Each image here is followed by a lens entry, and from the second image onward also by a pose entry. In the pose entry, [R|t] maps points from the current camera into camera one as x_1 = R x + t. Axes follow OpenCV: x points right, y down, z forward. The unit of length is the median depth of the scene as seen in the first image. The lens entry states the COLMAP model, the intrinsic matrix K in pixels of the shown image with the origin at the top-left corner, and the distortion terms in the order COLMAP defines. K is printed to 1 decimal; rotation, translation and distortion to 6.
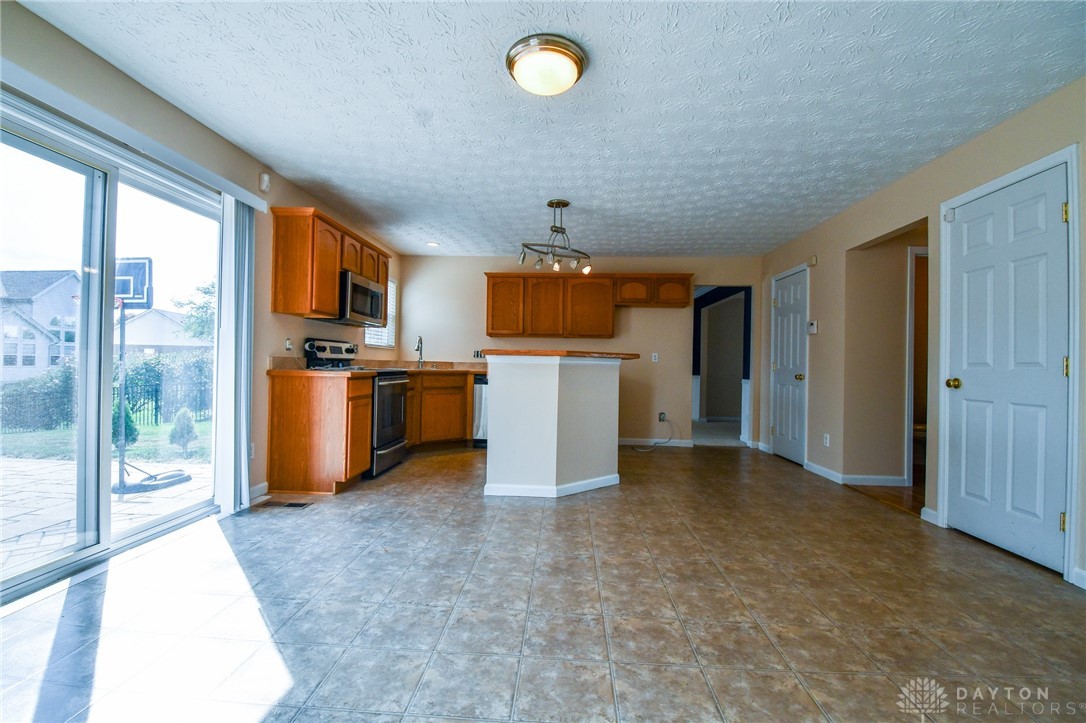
lens RADIAL K [[469.0, 0, 536.6], [0, 469.0, 365.0], [0, 0, 1]] dist [-0.003930, -0.001903]
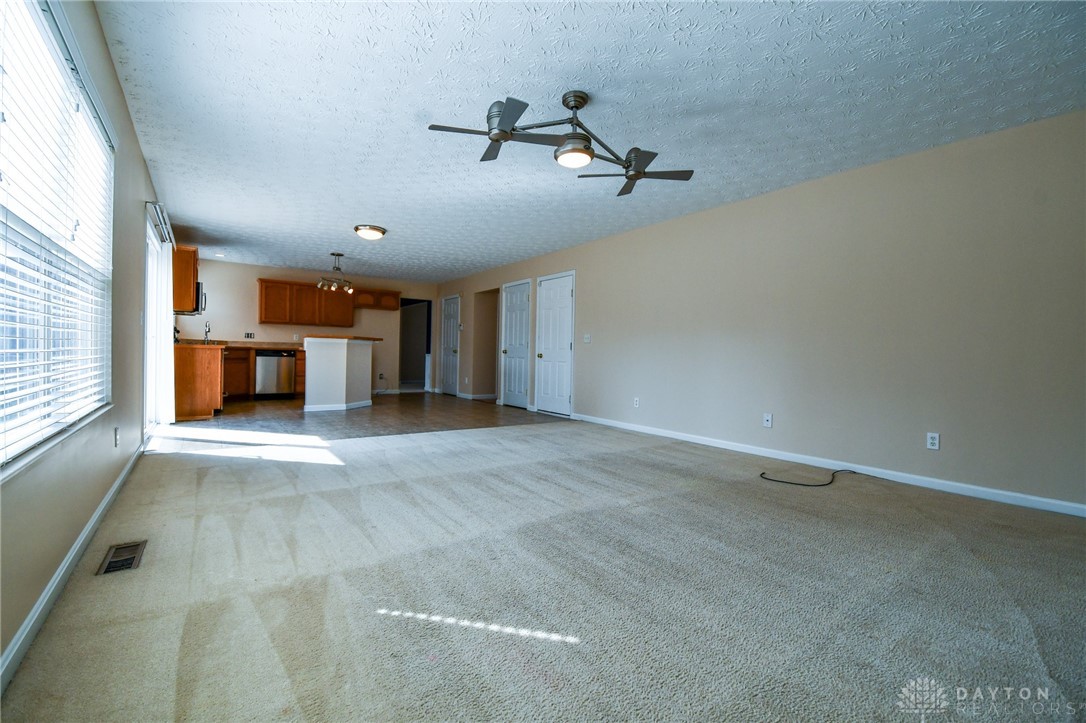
lens RADIAL K [[469.0, 0, 536.6], [0, 469.0, 355.8], [0, 0, 1]] dist [-0.003930, -0.001903]
pose [[0.780060, -0.003945, 0.625692, -0.493425], [-0.007185, 0.999858, 0.015261, 0.015155], [-0.625663, -0.016400, 0.779921, -0.915406]]
